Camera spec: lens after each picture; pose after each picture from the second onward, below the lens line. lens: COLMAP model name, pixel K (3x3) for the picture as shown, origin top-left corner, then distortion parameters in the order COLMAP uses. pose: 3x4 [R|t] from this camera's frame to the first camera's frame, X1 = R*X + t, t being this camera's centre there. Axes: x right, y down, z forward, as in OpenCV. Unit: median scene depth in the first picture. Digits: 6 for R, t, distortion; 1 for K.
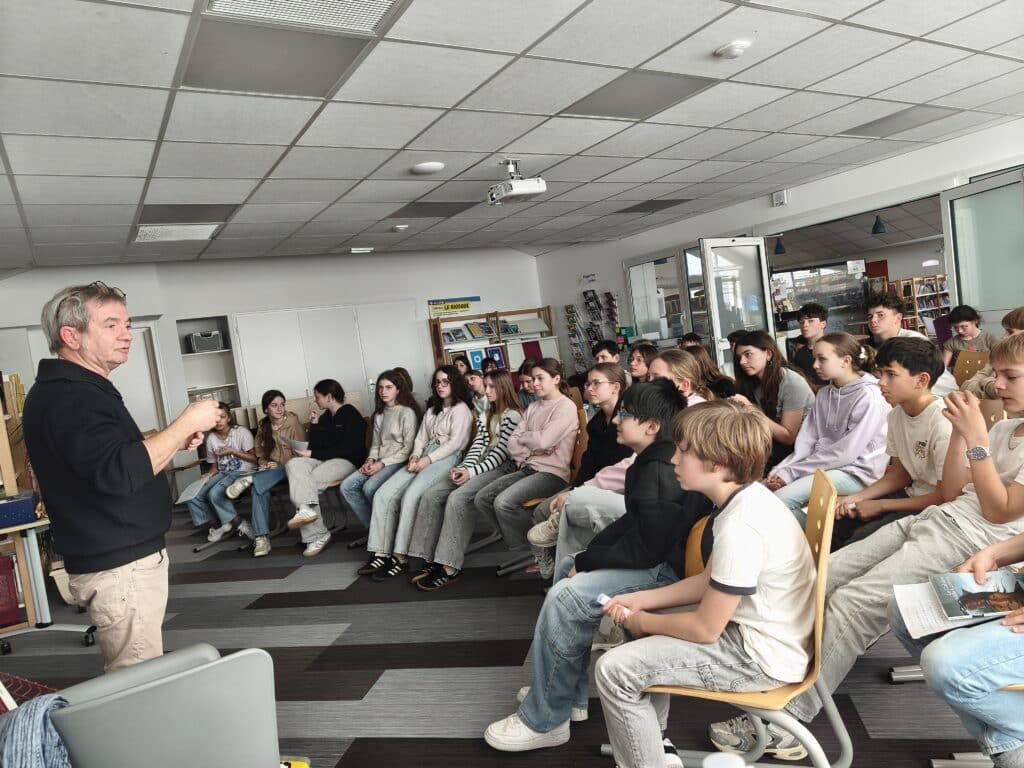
lens RADIAL K [[721.9, 0, 515.1], [0, 721.9, 388.3], [0, 0, 1]] dist [0.015161, -0.022618]
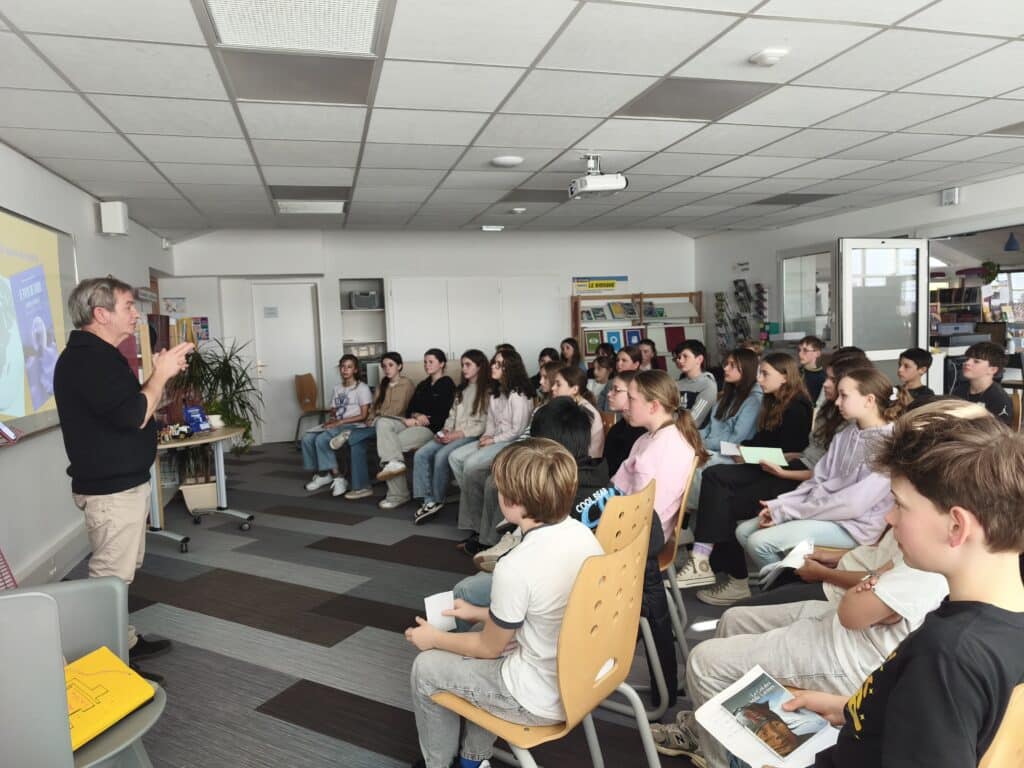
lens RADIAL K [[721.9, 0, 509.0], [0, 721.9, 381.2], [0, 0, 1]] dist [0.015161, -0.022618]
pose [[0.951487, 0.120252, -0.283218, 0.129080], [-0.108927, 0.992501, 0.055461, -0.030283], [0.287763, -0.021920, 0.957451, 0.001265]]
